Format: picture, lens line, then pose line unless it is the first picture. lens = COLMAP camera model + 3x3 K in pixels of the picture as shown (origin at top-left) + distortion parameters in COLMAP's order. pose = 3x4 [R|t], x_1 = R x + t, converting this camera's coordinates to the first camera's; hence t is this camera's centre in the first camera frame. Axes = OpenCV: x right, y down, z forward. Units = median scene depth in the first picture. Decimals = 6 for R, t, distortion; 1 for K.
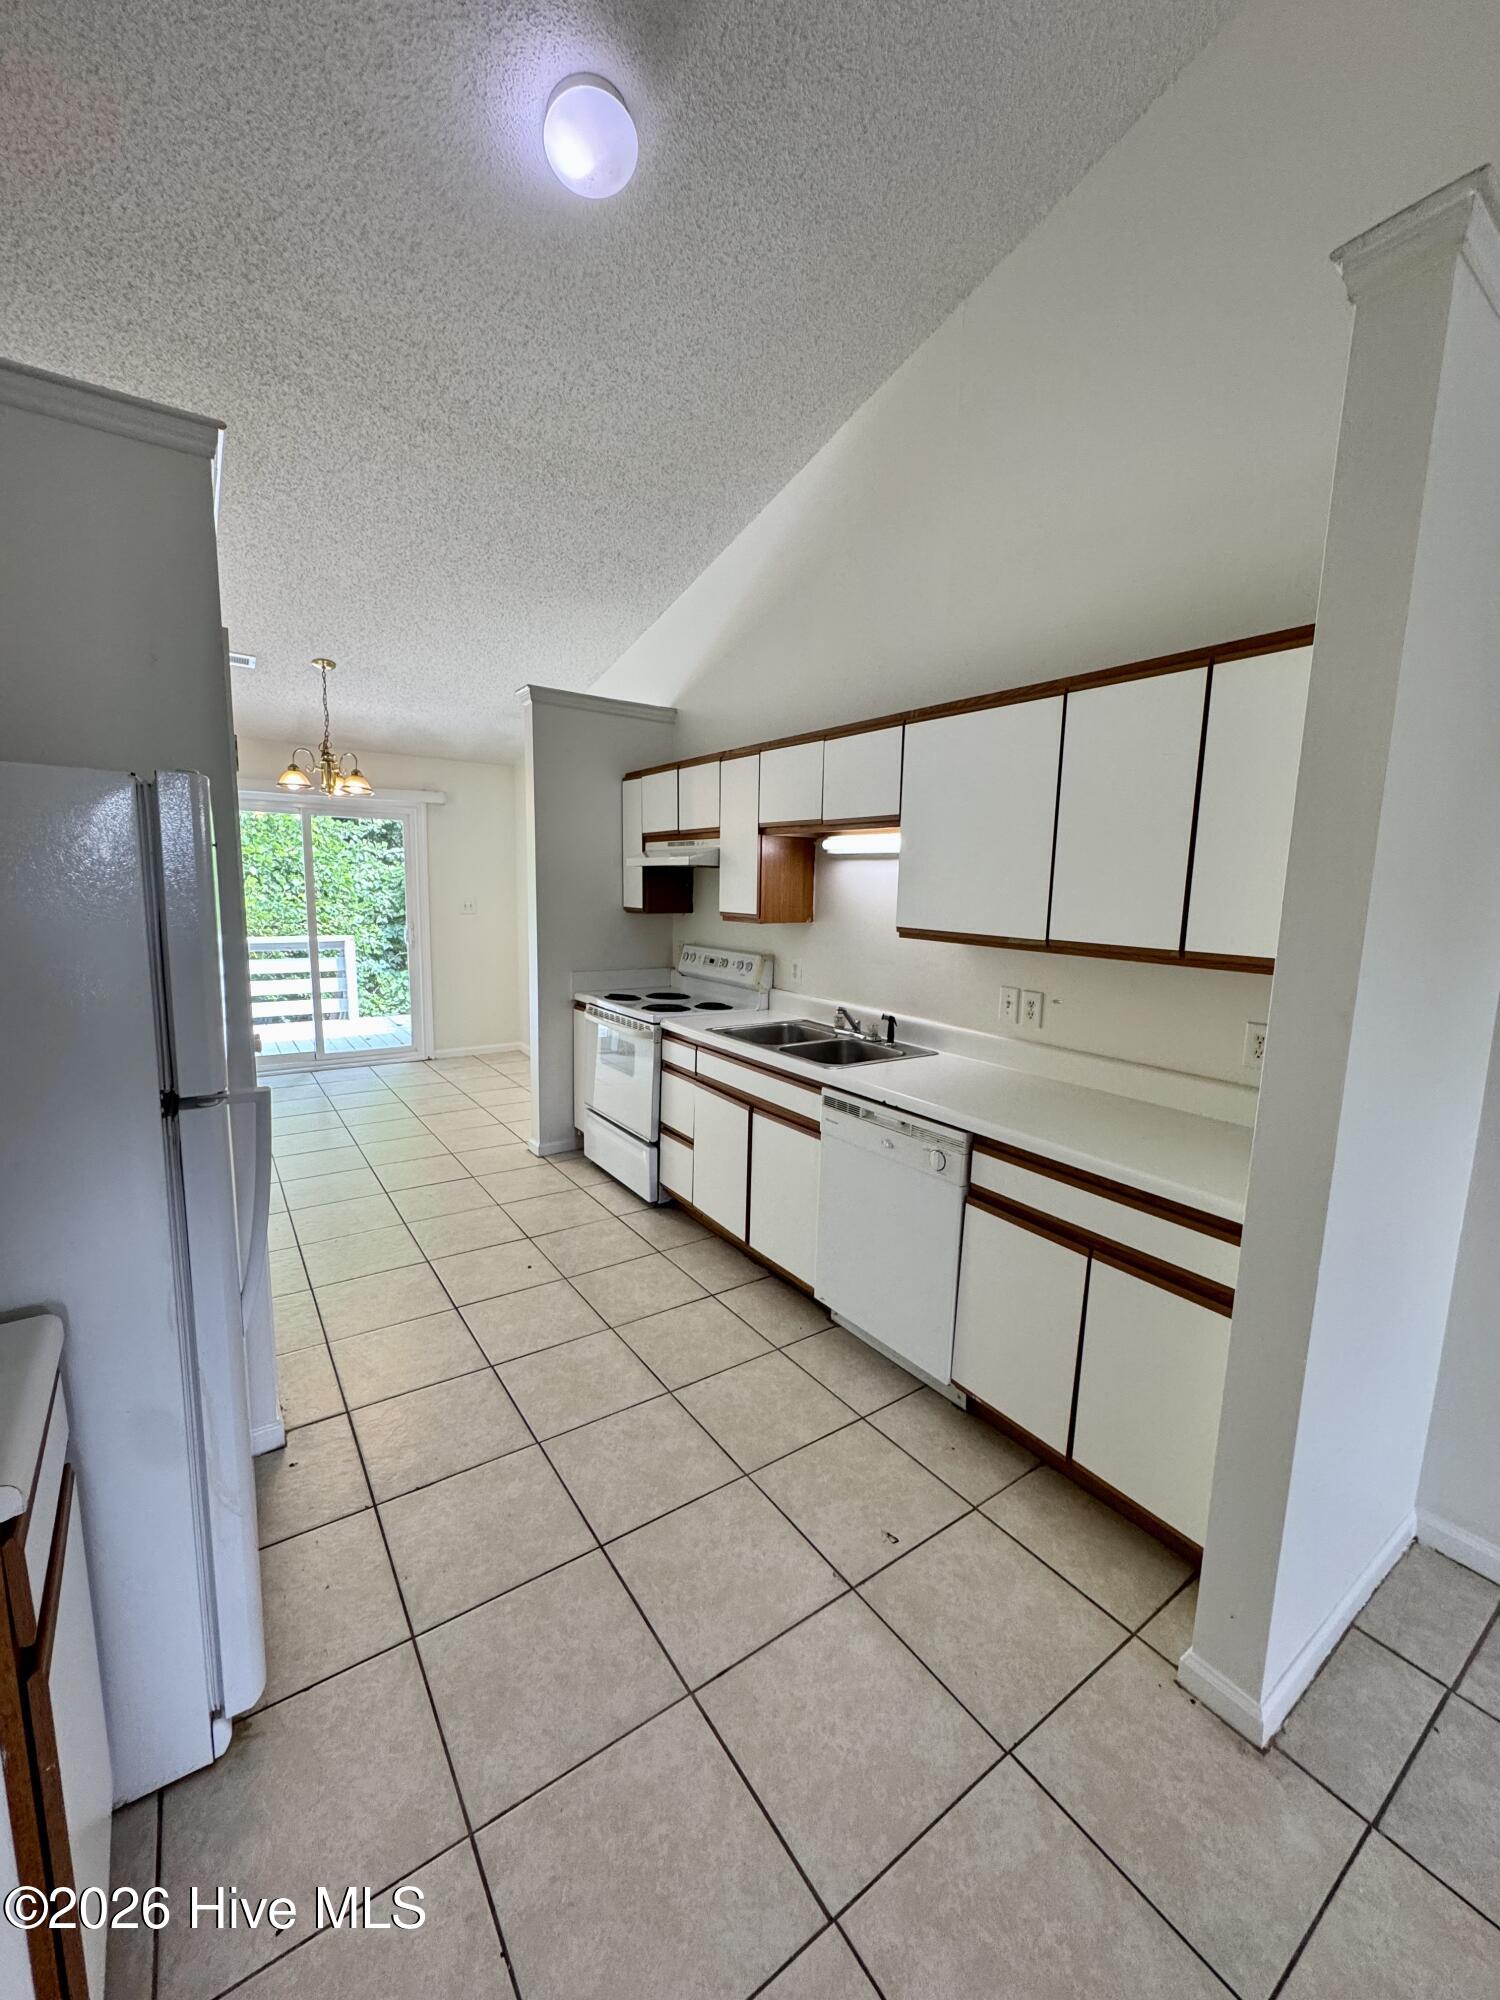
lens RADIAL K [[795.5, 0, 754.7], [0, 795.5, 1000.7], [0, 0, 1]] dist [-0.002468, 0.000708]
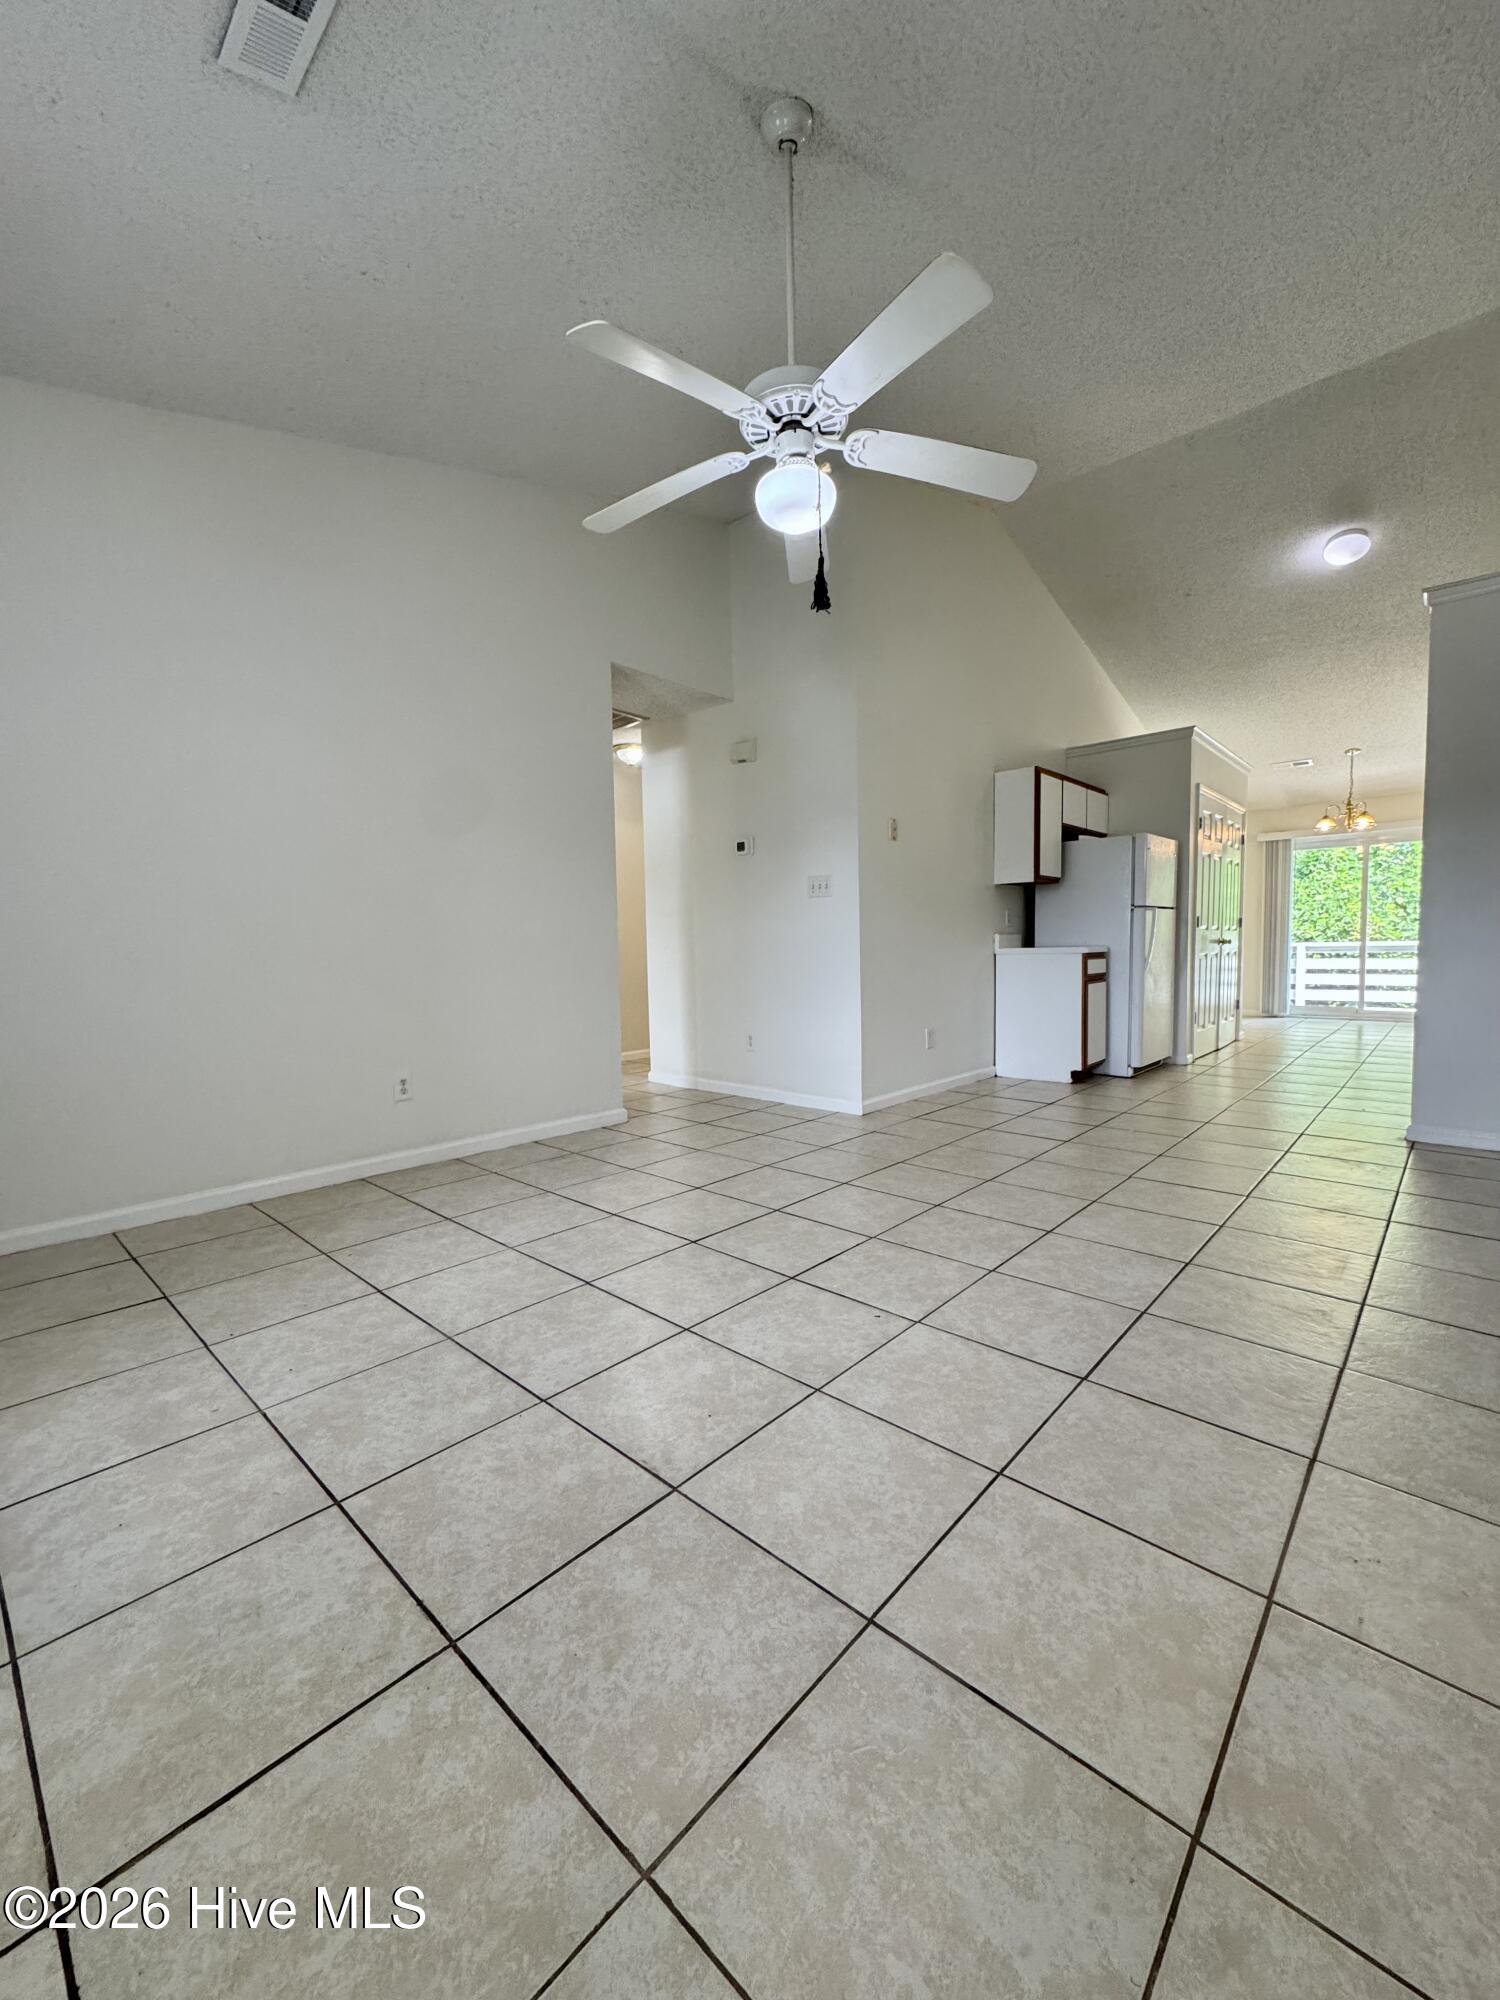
lens RADIAL K [[795.5, 0, 744.3], [0, 795.5, 1003.0], [0, 0, 1]] dist [-0.002468, 0.000708]
pose [[0.211185, 0.042300, -0.976530, 1.047860], [-0.119978, 0.992630, 0.017050, 0.278351], [0.970055, 0.113561, 0.214704, -0.663635]]
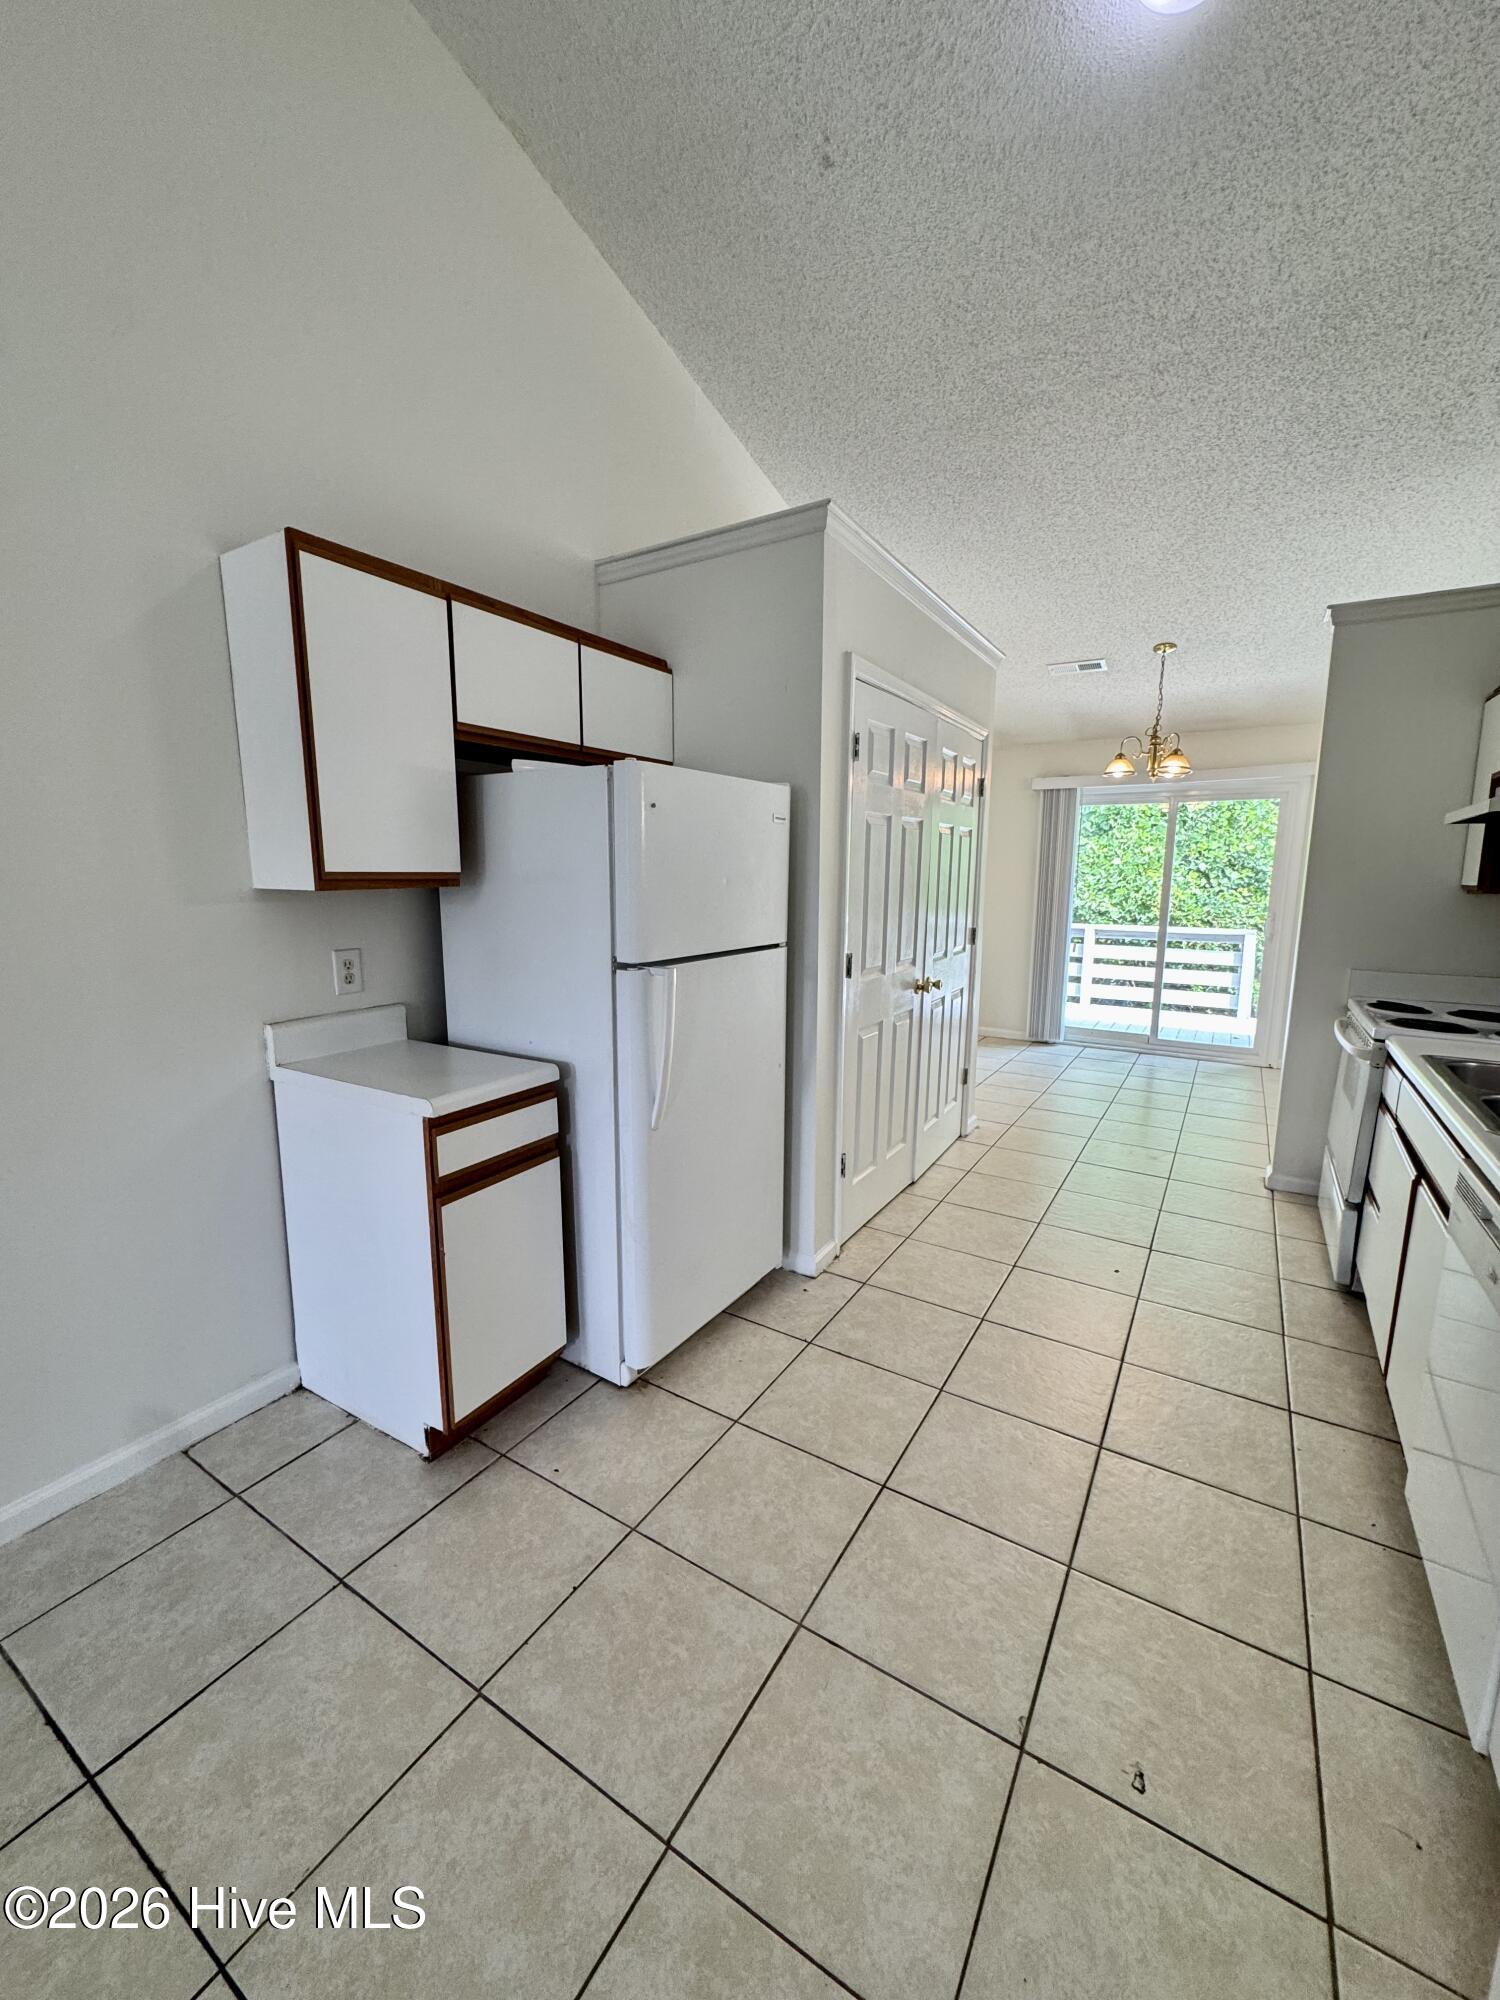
lens RADIAL K [[795.5, 0, 757.1], [0, 795.5, 1001.9], [0, 0, 1]] dist [-0.002468, 0.000708]
pose [[0.396092, 0.127948, -0.909253, 0.291892], [-0.131812, 0.987911, 0.081596, 0.009739], [0.908701, 0.087531, 0.408169, 0.195923]]
